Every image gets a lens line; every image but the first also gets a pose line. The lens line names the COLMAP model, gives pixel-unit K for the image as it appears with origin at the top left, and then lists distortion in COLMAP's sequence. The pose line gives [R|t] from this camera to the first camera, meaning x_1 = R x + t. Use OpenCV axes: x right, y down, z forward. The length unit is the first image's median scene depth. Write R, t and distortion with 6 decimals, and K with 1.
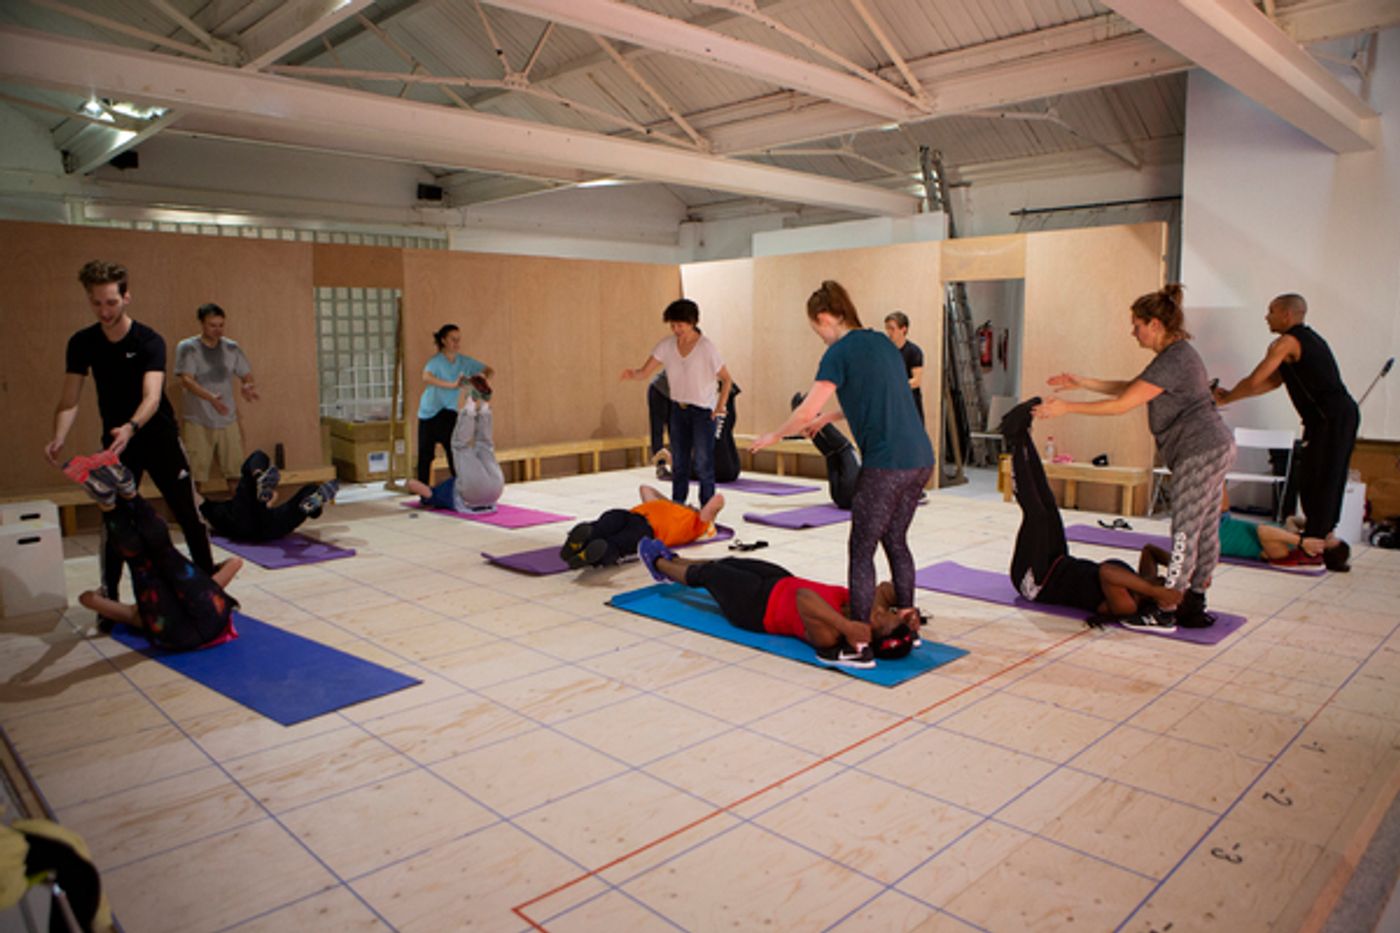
lens RADIAL K [[963.6, 0, 701.2], [0, 963.6, 473.3], [0, 0, 1]] dist [-0.101459, 0.073378]
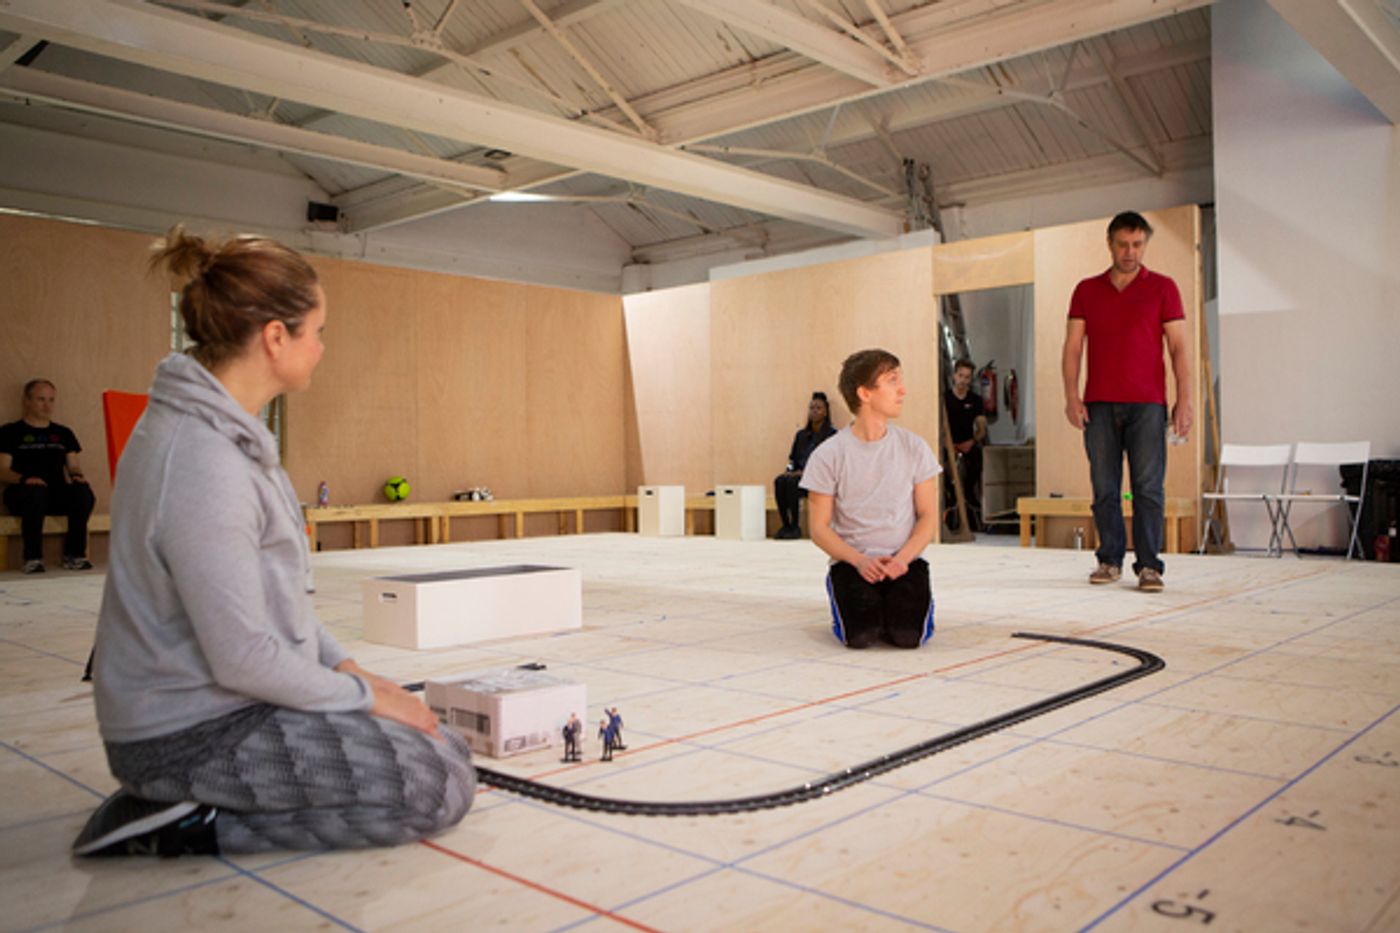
lens RADIAL K [[1150.1, 0, 700.0], [0, 1150.1, 466.5], [0, 0, 1]] dist [-0.092044, 0.115921]
pose [[0.999056, -0.005271, 0.043110, 0.001640], [0.010961, 0.991078, -0.132831, 0.079806], [-0.042025, 0.133179, 0.990201, 0.034411]]
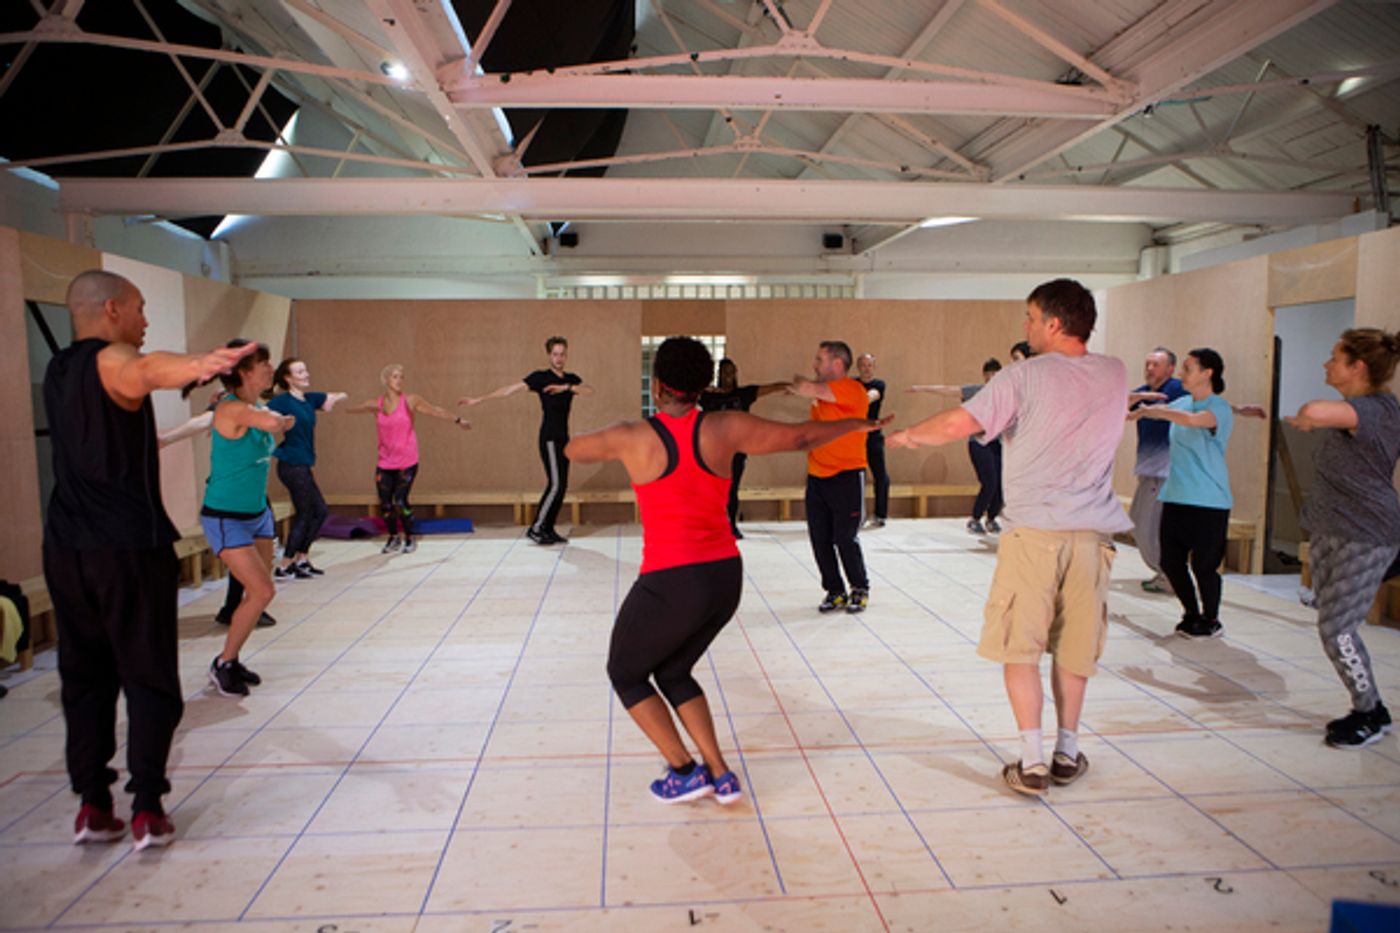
lens RADIAL K [[963.6, 0, 701.2], [0, 963.6, 473.3], [0, 0, 1]] dist [-0.101459, 0.073378]
pose [[0.765702, 0.056939, -0.640670, 0.390387], [-0.080335, 0.996740, -0.007430, -0.023181], [0.638158, 0.057157, 0.767781, 0.128971]]
